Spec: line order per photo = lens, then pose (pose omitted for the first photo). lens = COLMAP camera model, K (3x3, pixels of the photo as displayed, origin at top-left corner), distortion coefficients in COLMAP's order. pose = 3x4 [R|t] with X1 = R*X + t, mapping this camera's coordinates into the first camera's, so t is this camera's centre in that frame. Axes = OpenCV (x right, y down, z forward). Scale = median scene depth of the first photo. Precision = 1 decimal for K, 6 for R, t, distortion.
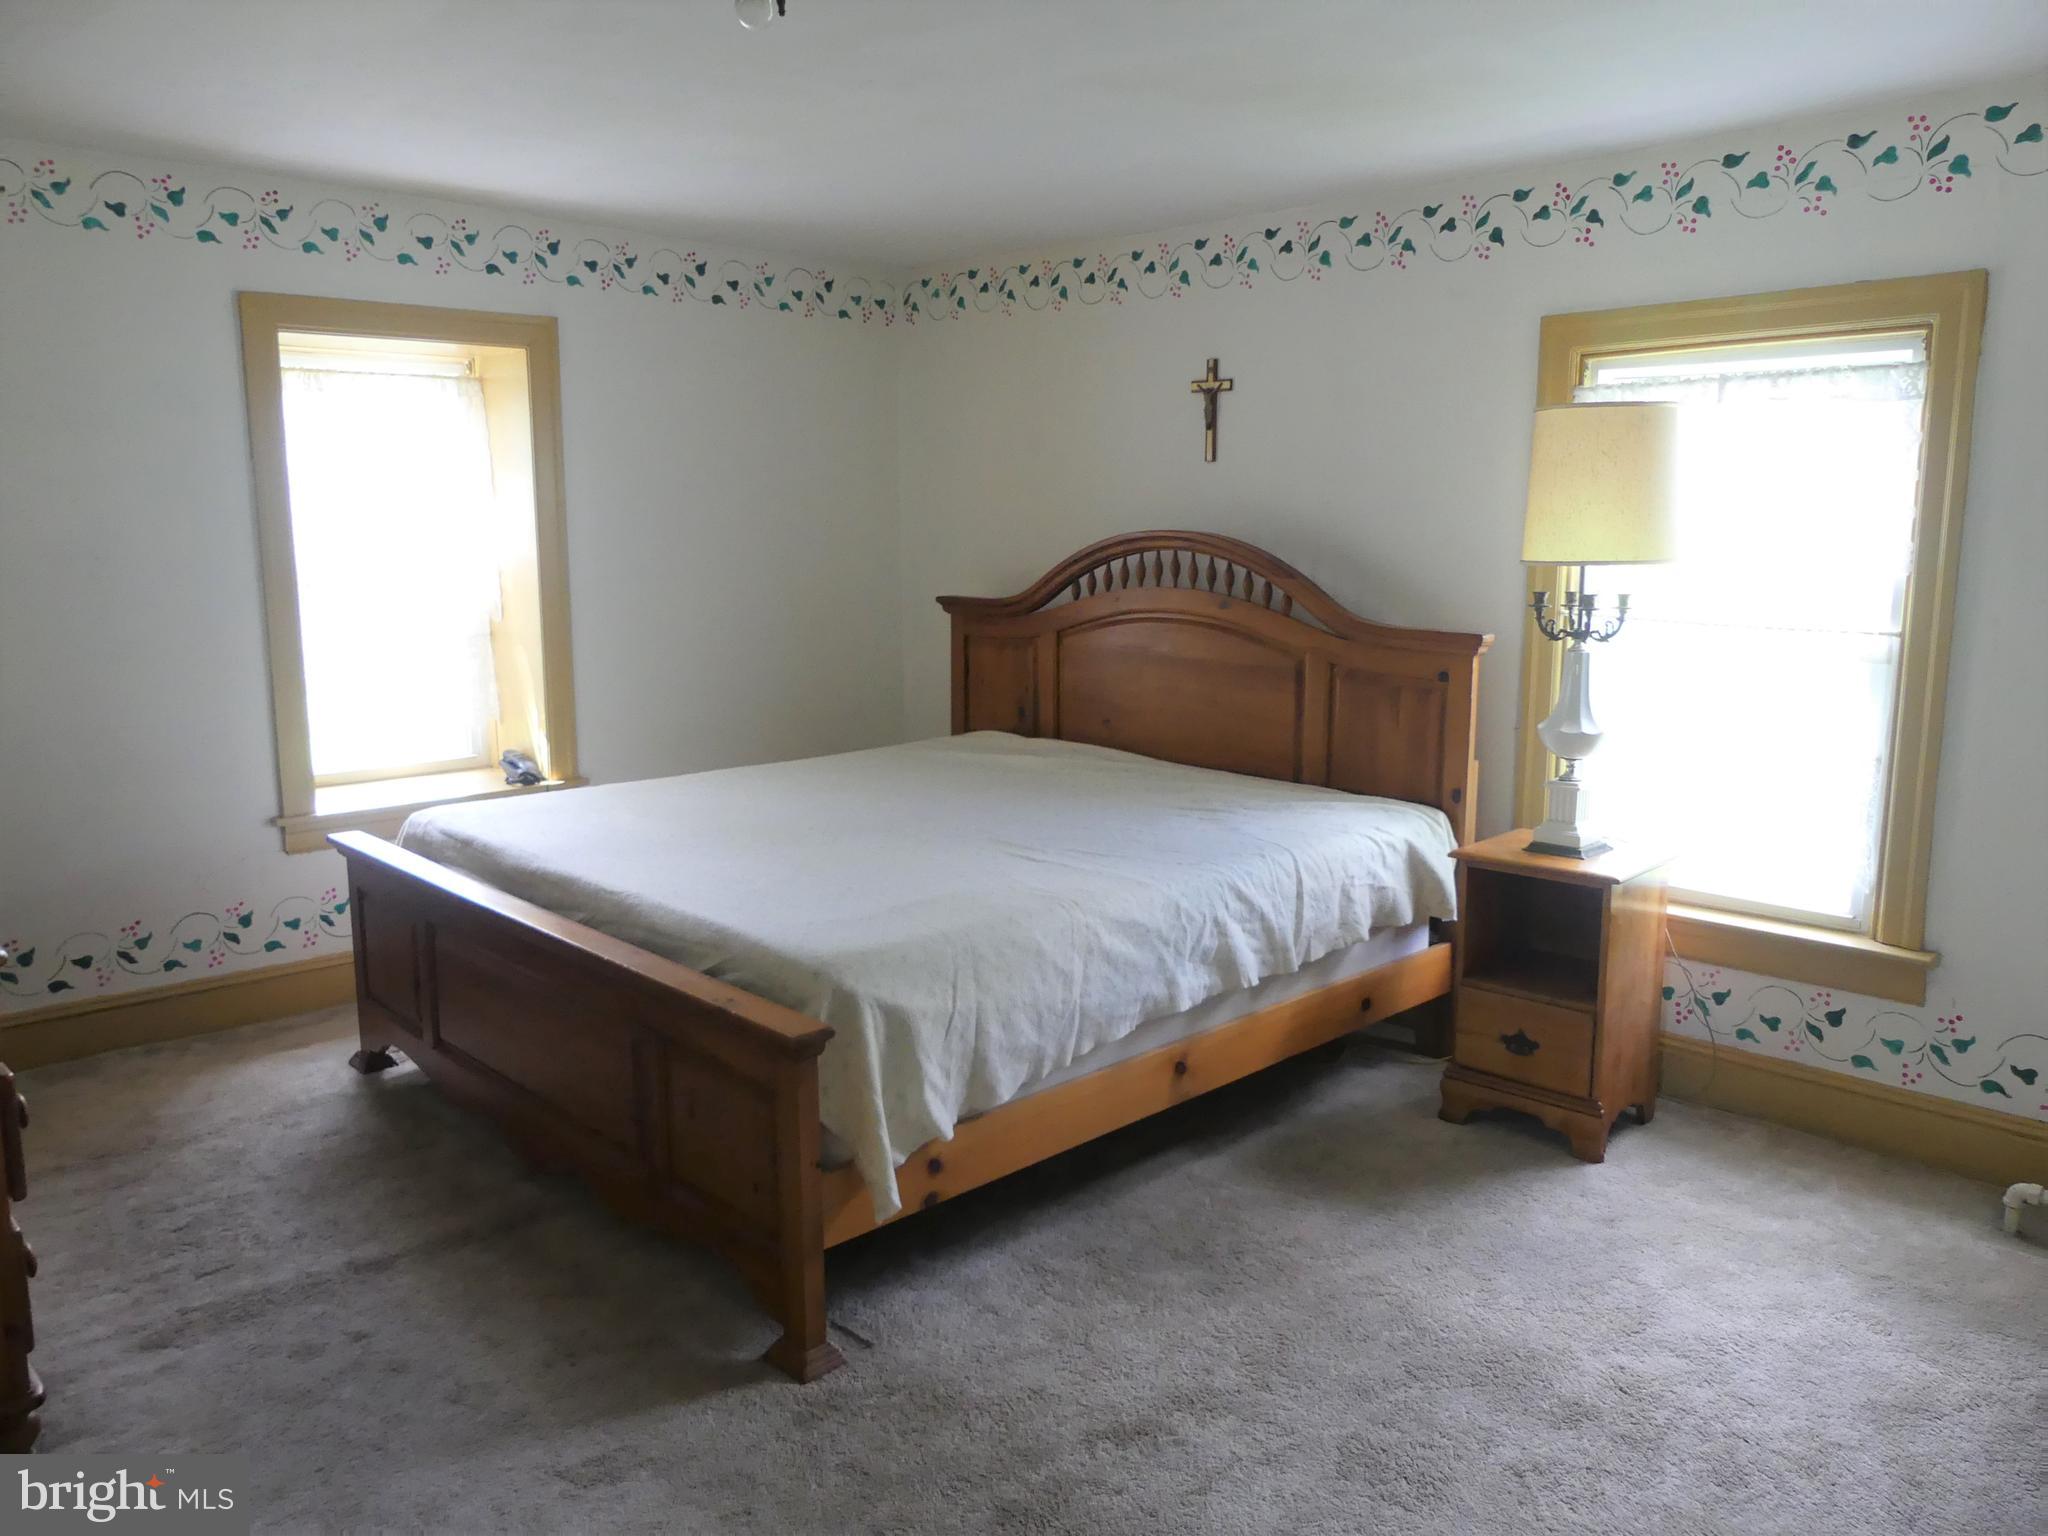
lens RADIAL K [[1526.8, 0, 1024.7], [0, 1526.8, 758.0], [0, 0, 1]] dist [-0.038101, -0.002448]
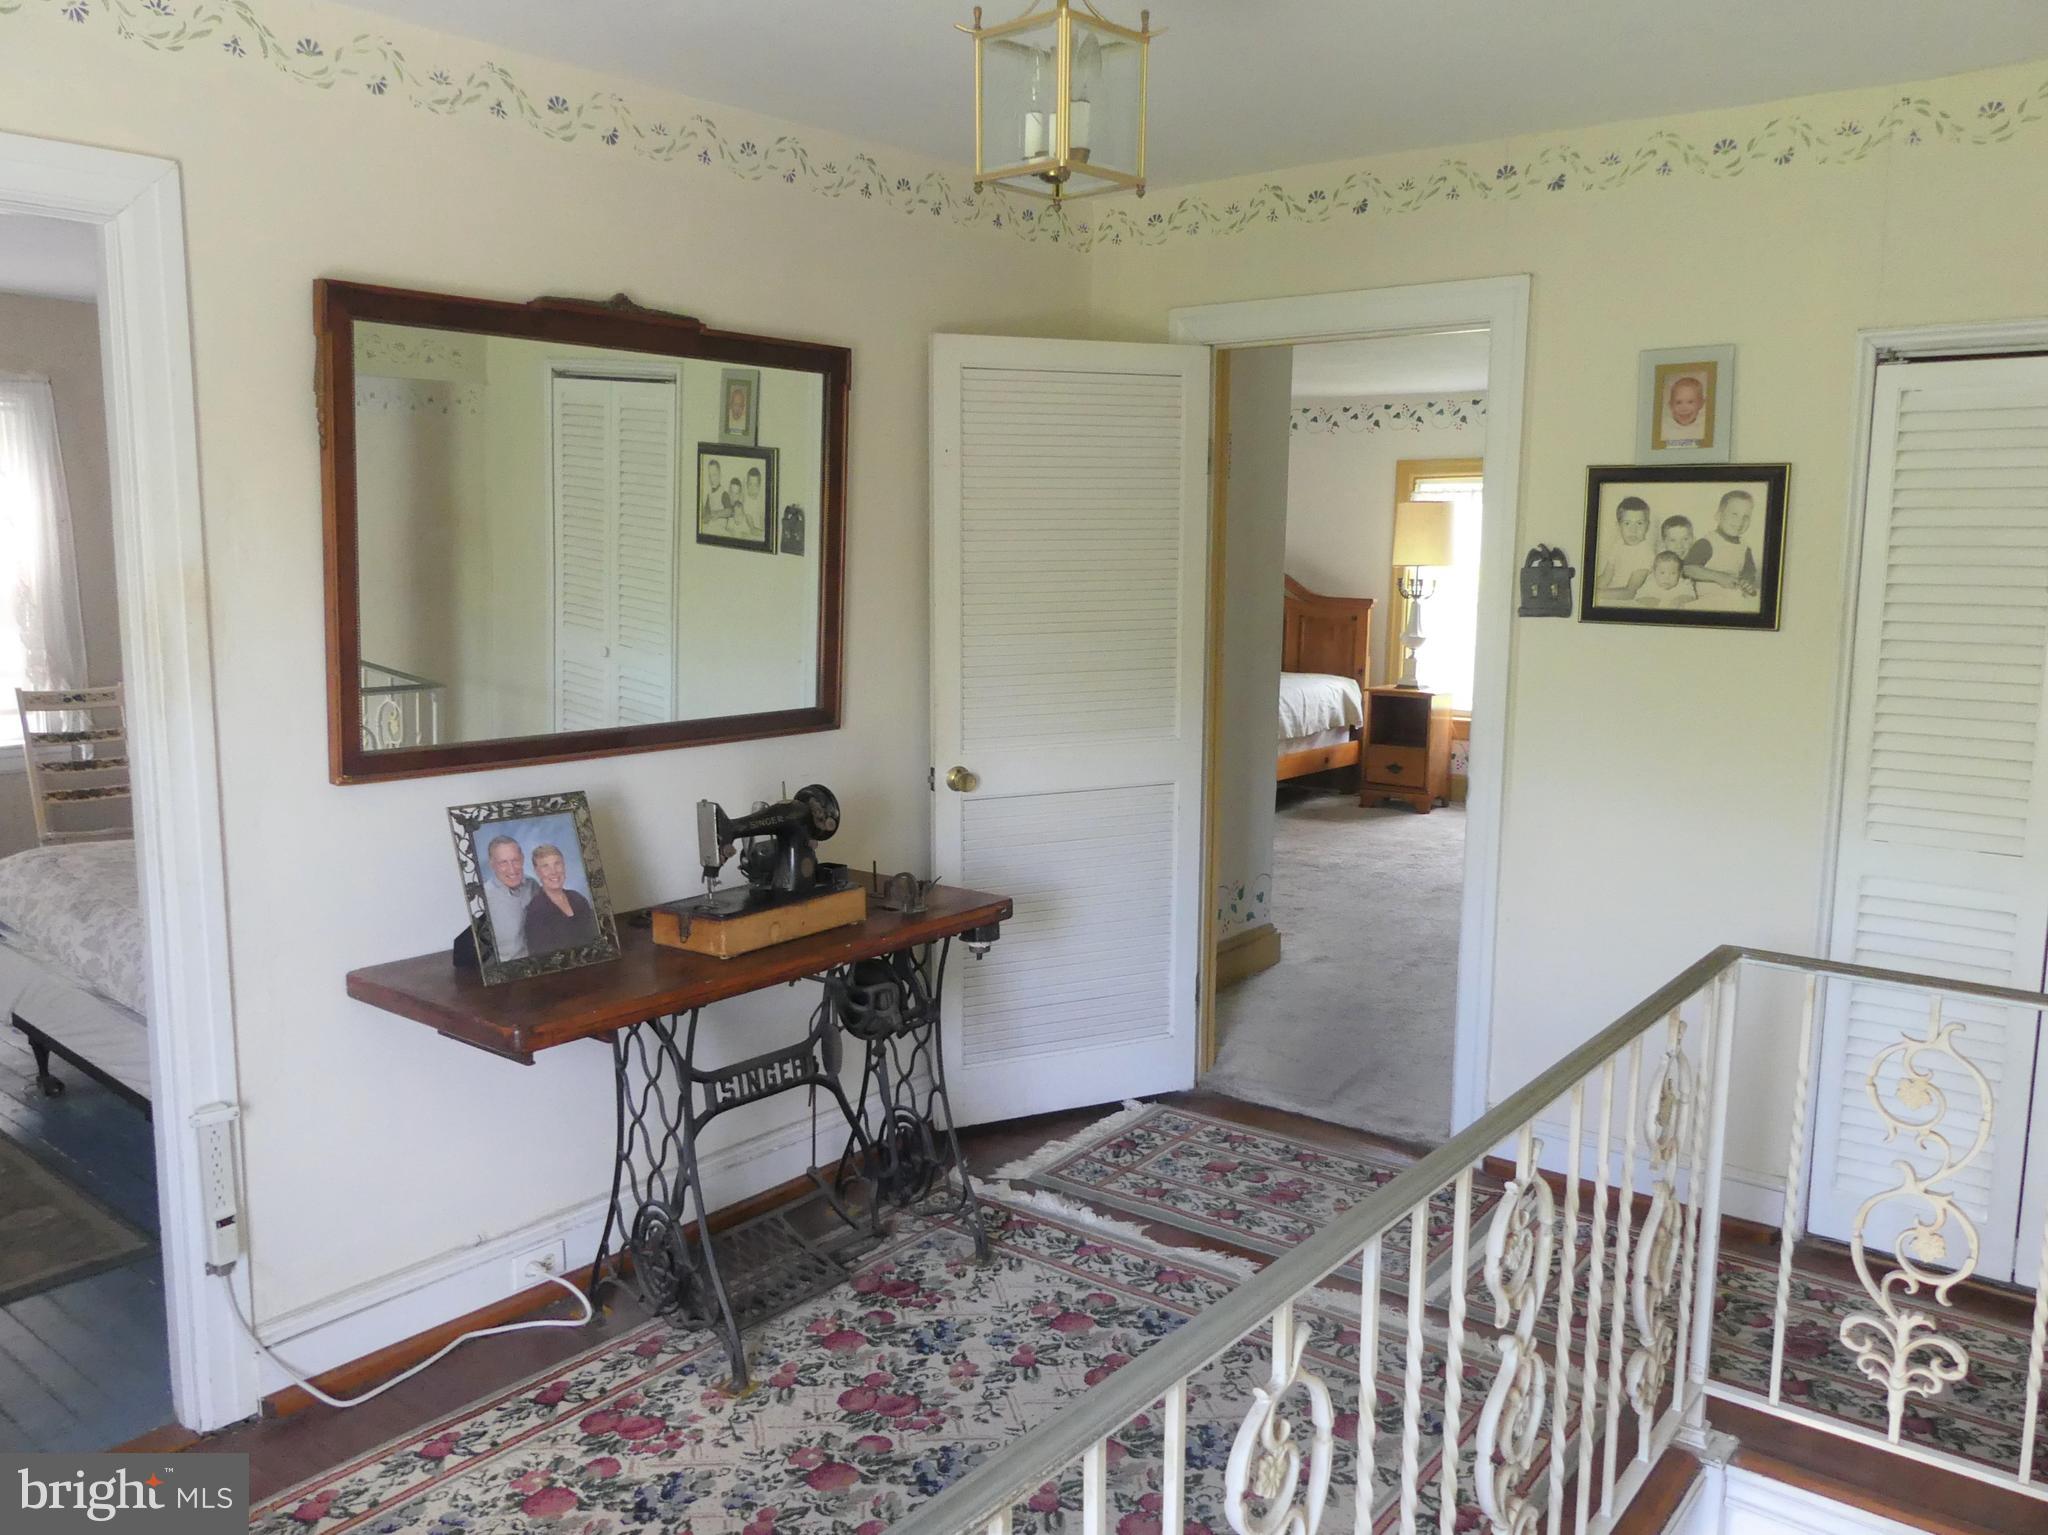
lens RADIAL K [[1586.9, 0, 1024.0], [0, 1586.9, 767.5], [0, 0, 1]] dist [-0.002094, 0.004723]
pose [[0.988775, -0.006810, 0.149254, -0.578479], [0.009821, 0.999763, -0.019448, 0.214832], [-0.149086, 0.020696, 0.988608, -1.281028]]
